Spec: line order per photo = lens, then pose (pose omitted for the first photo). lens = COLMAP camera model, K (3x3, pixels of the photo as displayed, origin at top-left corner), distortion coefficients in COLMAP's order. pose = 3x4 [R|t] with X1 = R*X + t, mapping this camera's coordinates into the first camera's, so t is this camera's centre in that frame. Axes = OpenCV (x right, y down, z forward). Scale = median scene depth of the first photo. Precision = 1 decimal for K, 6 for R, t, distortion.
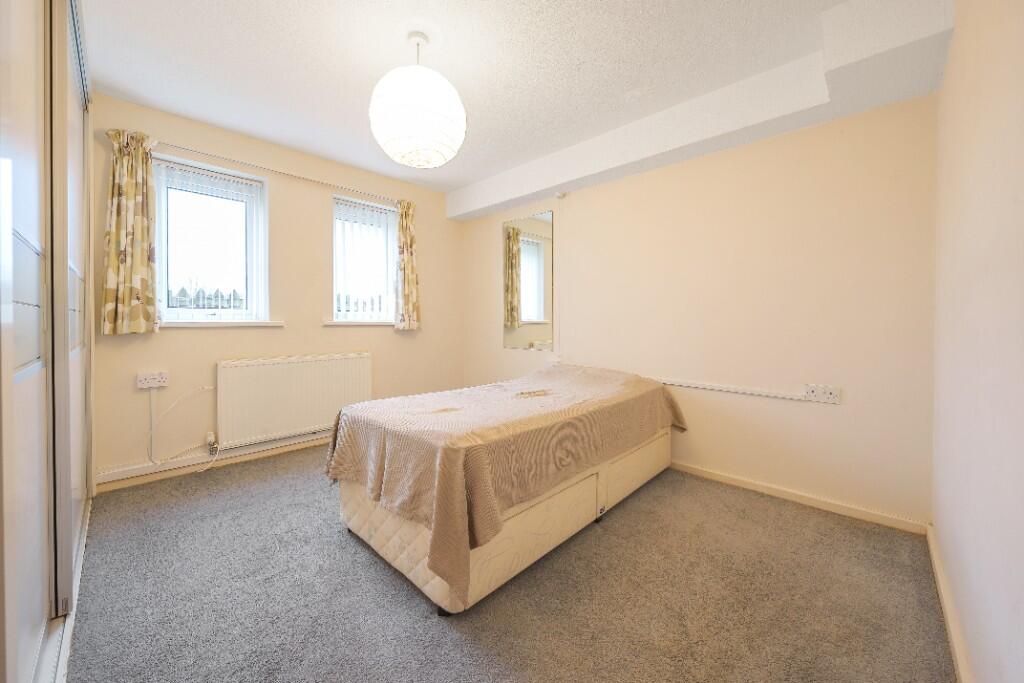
lens RADIAL K [[375.1, 0, 510.1], [0, 375.1, 323.3], [0, 0, 1]] dist [-0.000132, 0.000031]
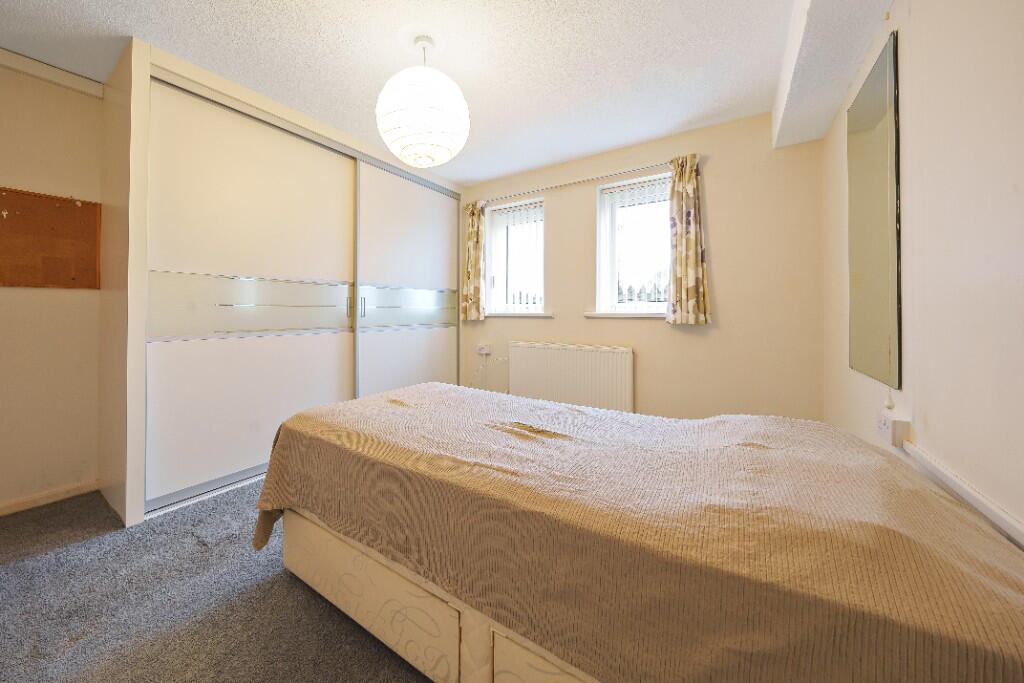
lens RADIAL K [[357.1, 0, 509.0], [0, 357.1, 311.1], [0, 0, 1]] dist [0.000377, 0.000010]
pose [[0.193240, -0.004224, -0.981142, 0.413933], [-0.005031, 0.999973, -0.005296, -0.003676], [0.981139, 0.005960, 0.193214, 0.572512]]
